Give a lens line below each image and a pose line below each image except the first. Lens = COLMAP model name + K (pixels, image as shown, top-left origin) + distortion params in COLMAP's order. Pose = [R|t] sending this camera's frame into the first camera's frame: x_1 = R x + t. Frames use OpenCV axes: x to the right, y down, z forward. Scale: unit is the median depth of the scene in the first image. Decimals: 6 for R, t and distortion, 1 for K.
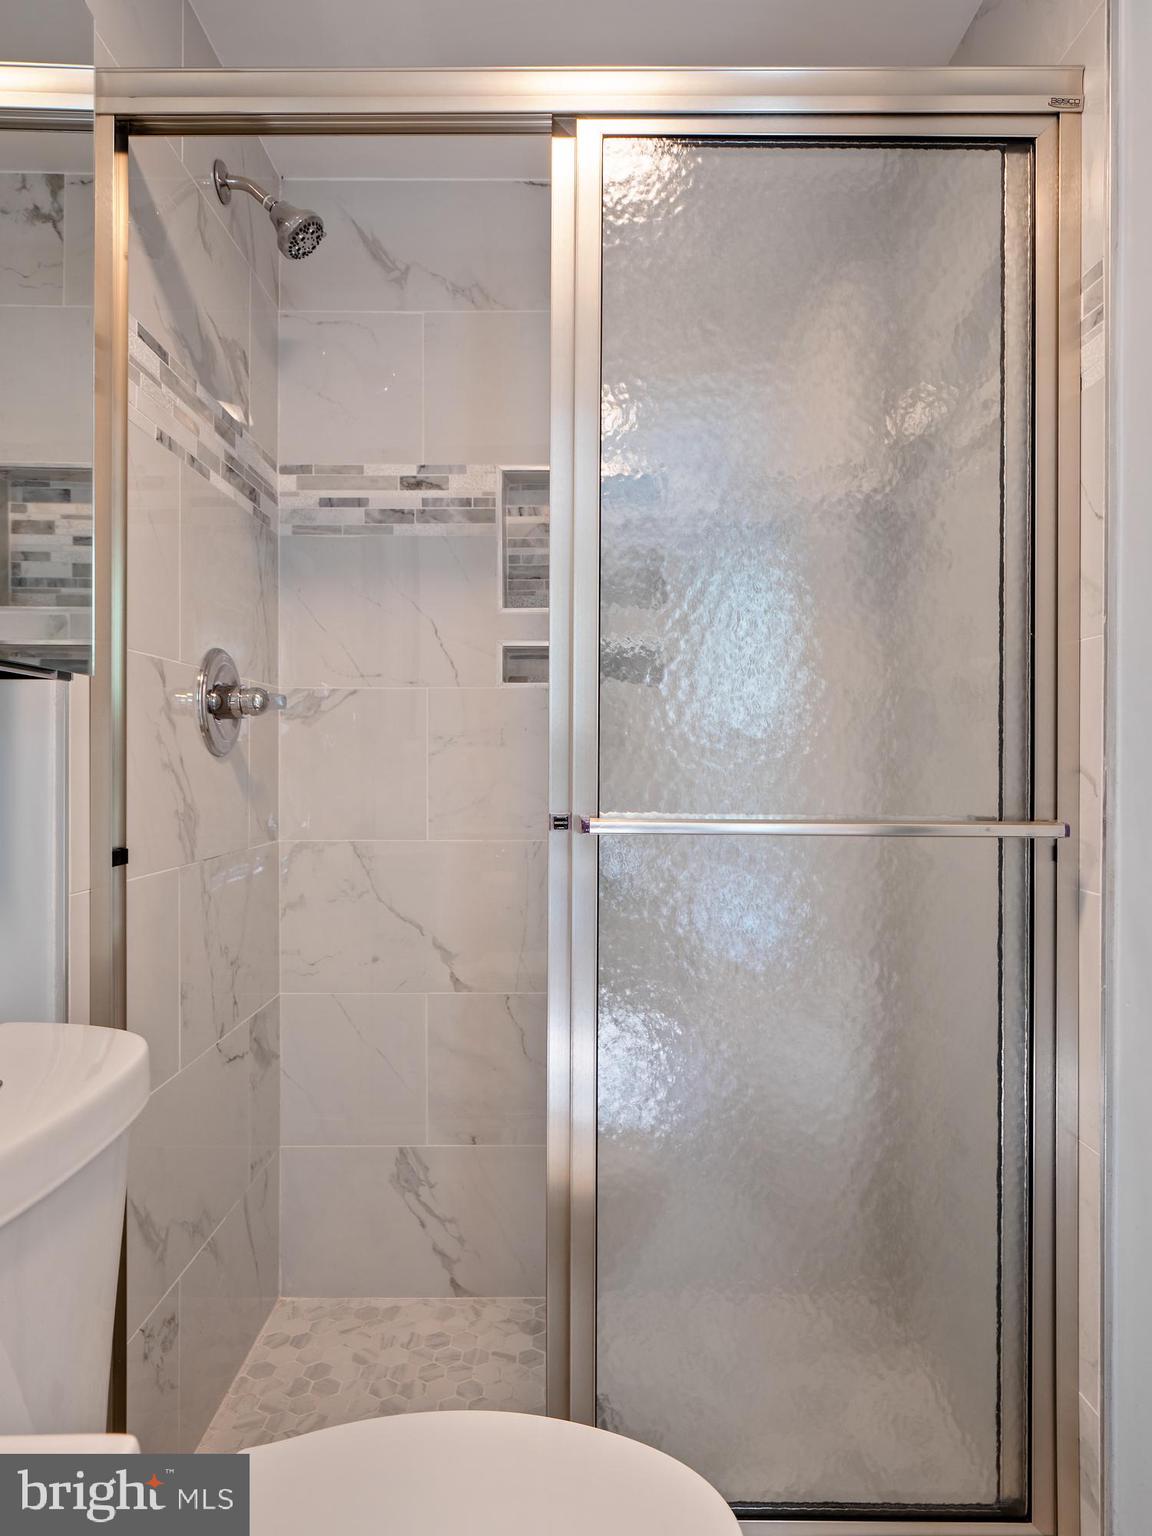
lens RADIAL K [[950.5, 0, 578.4], [0, 950.5, 757.3], [0, 0, 1]] dist [0.003332, -0.005267]
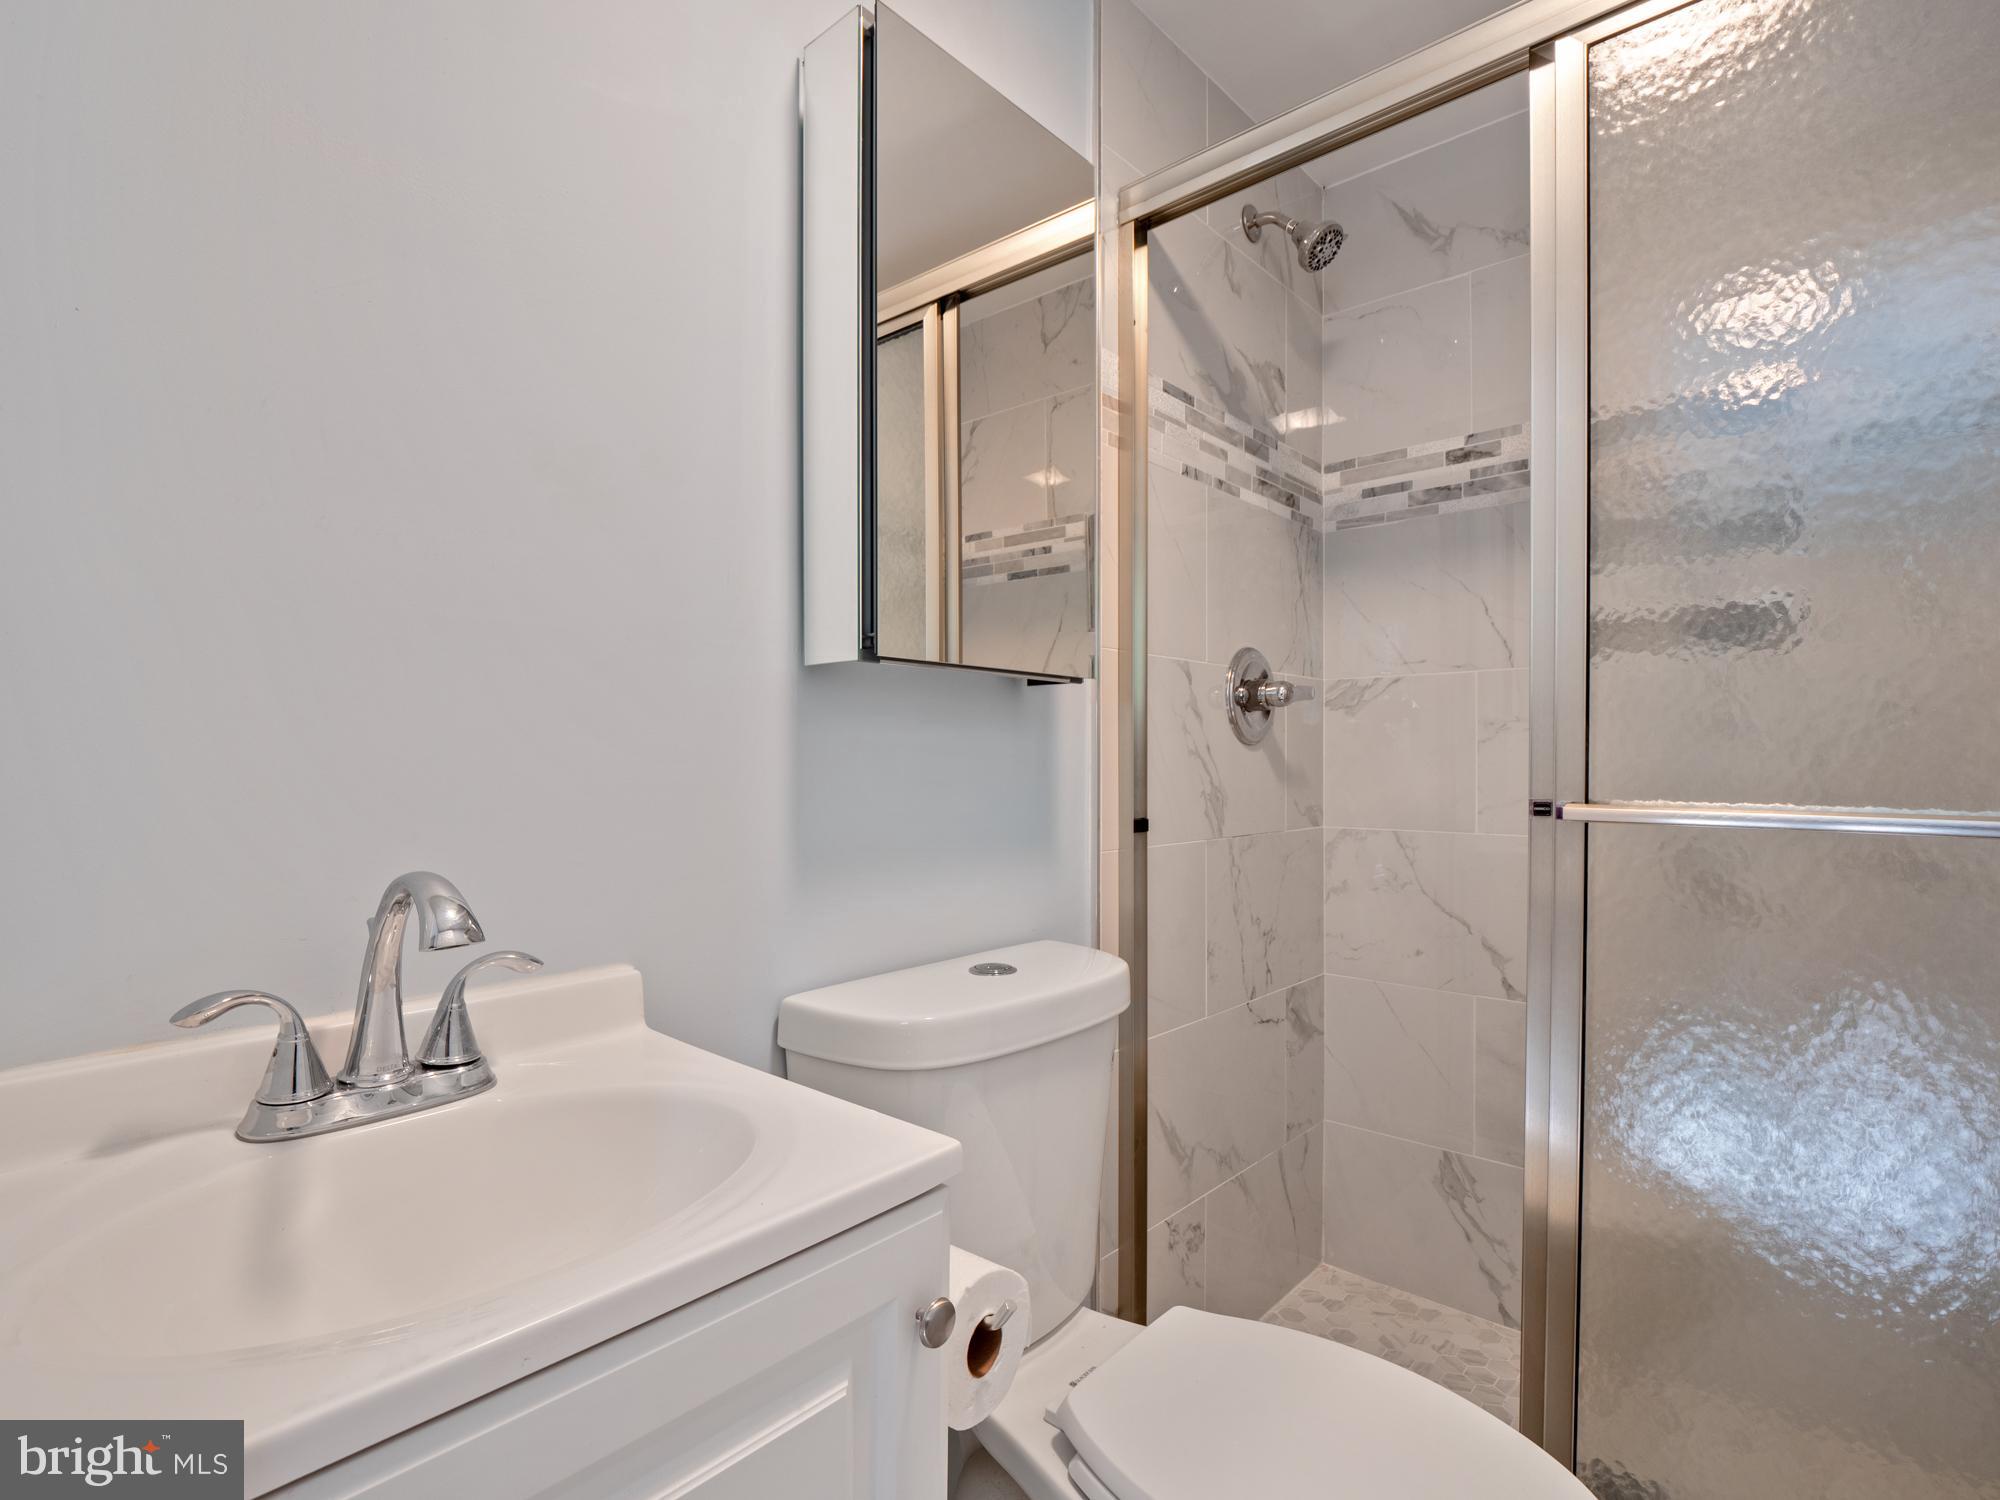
lens RADIAL K [[990.8, 0, 996.1], [0, 990.8, 764.2], [0, 0, 1]] dist [0.000977, -0.008744]
pose [[0.740338, 0.001260, -0.672234, 0.163044], [0.003971, 0.999973, 0.006247, 0.011921], [0.672224, -0.007295, 0.740312, -0.048007]]
